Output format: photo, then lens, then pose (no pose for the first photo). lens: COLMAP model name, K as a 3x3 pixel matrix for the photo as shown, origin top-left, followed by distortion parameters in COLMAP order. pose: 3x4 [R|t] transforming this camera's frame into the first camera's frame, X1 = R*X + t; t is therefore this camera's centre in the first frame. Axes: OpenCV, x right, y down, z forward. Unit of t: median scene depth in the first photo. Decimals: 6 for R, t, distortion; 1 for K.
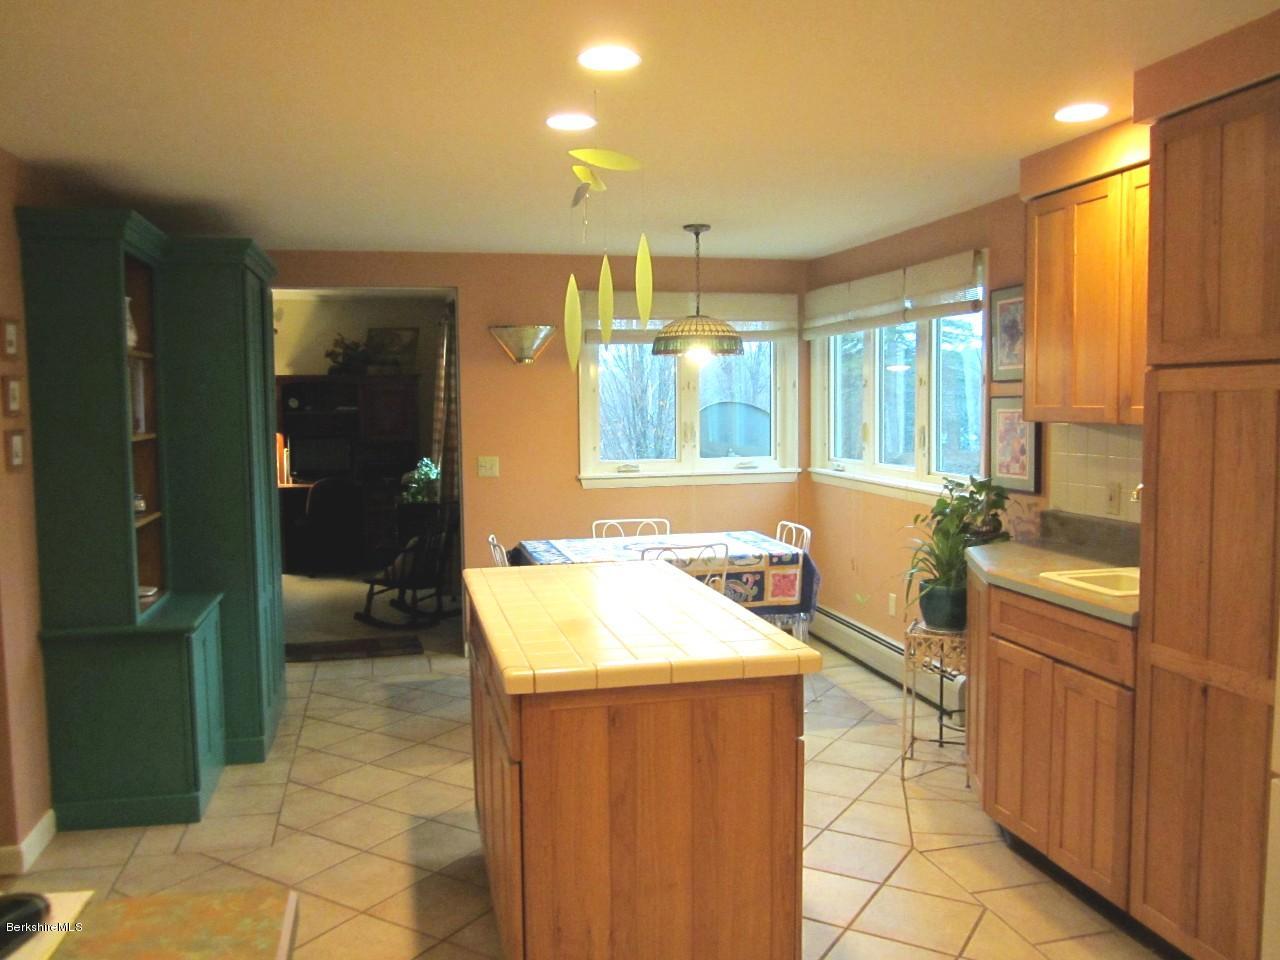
lens RADIAL K [[1043.6, 0, 638.6], [0, 1043.6, 484.7], [0, 0, 1]] dist [-0.037616, 0.001560]
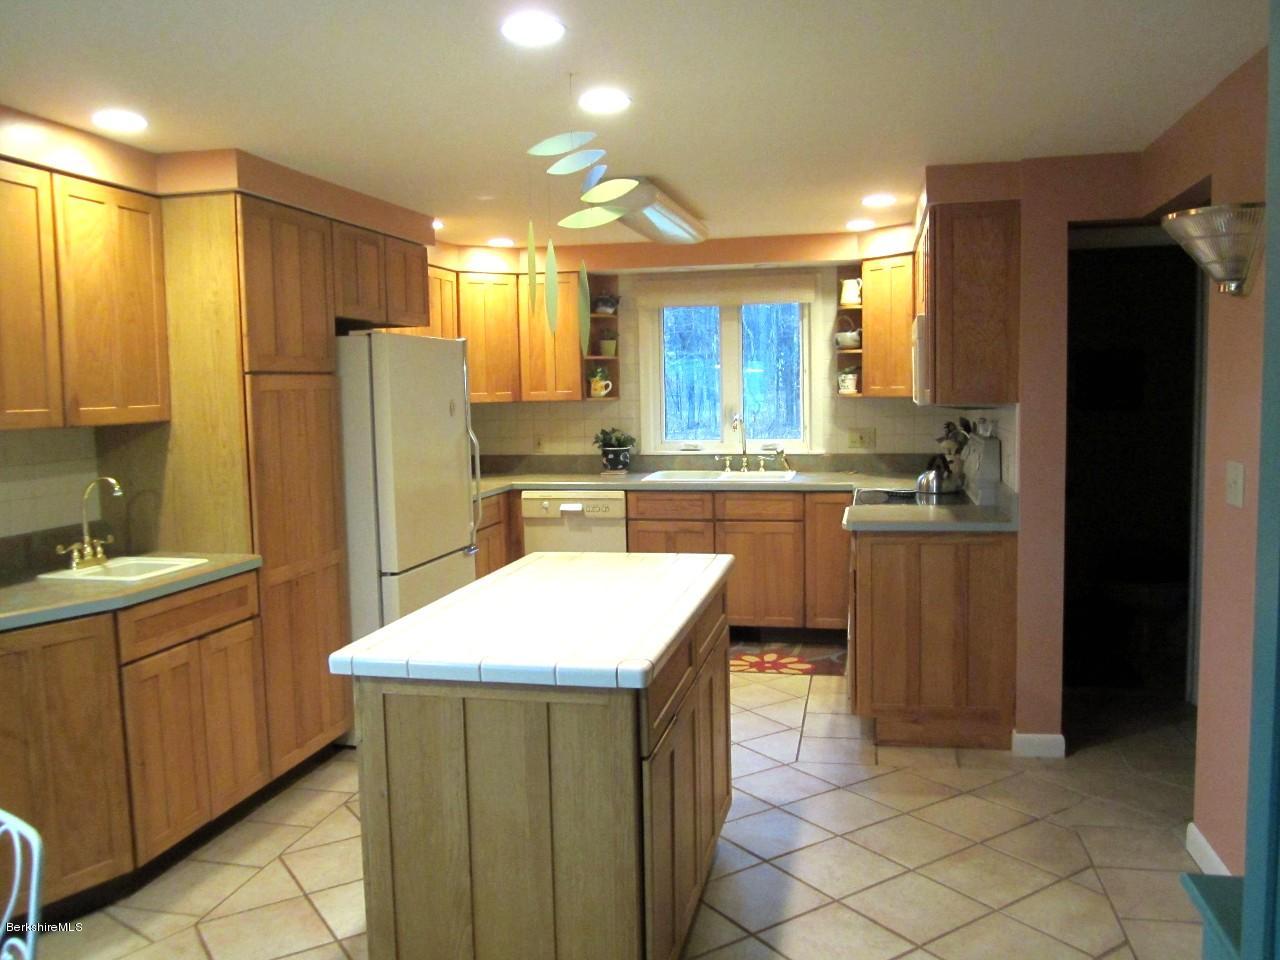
lens RADIAL K [[1043.6, 0, 638.6], [0, 1043.6, 484.7], [0, 0, 1]] dist [-0.037616, 0.001560]
pose [[-0.902204, -0.010123, 0.431190, -0.334604], [0.065264, 0.985009, 0.159680, -0.092258], [-0.426343, 0.172206, -0.888019, 1.213438]]
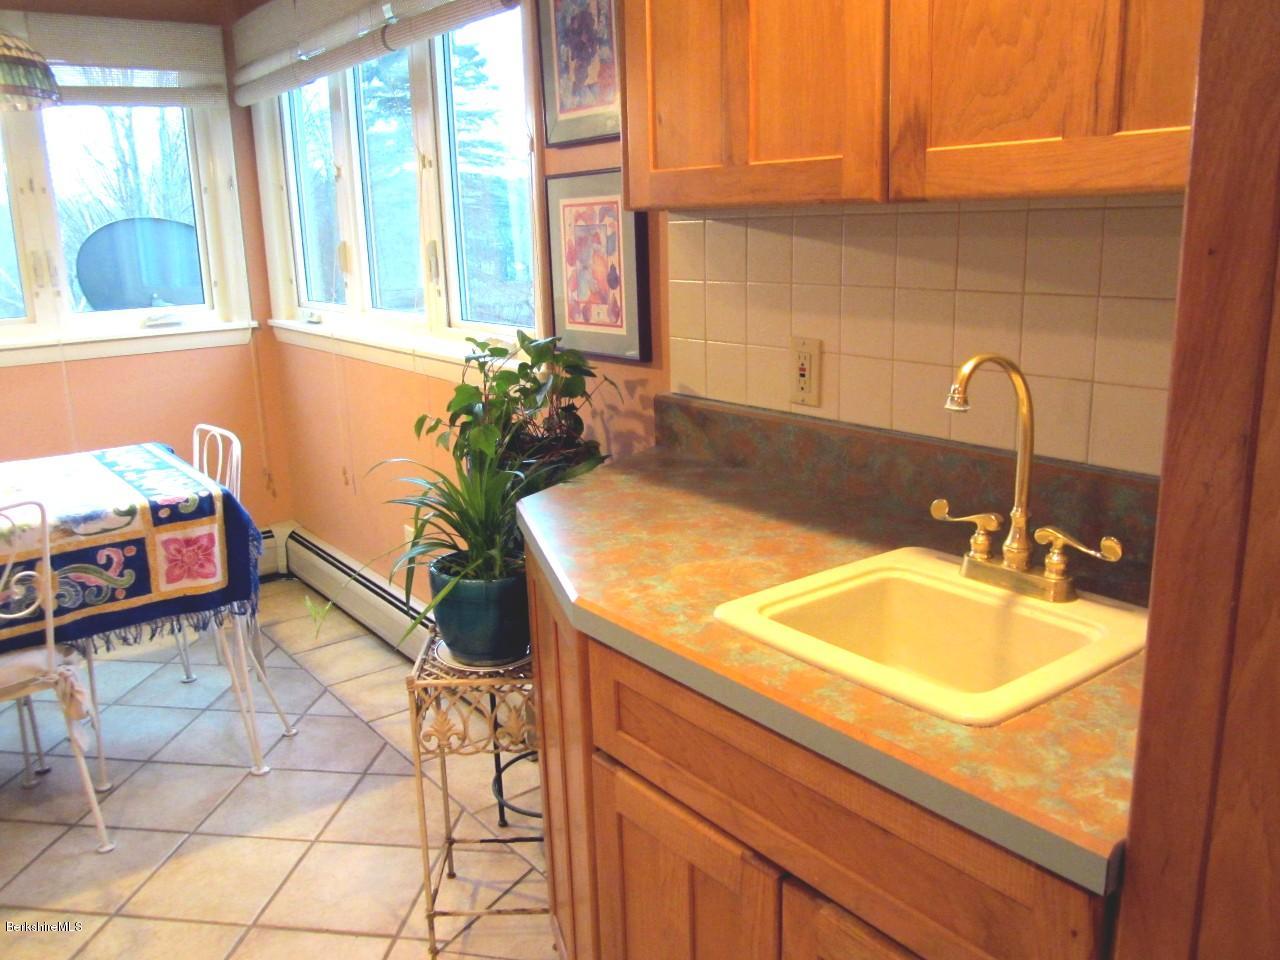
lens RADIAL K [[1043.6, 0, 638.6], [0, 1043.6, 484.7], [0, 0, 1]] dist [-0.037616, 0.001560]
pose [[0.911999, -0.111414, 0.394773, 0.161396], [0.048320, 0.984886, 0.166329, -0.017099], [-0.407337, -0.132617, 0.903598, 0.499594]]
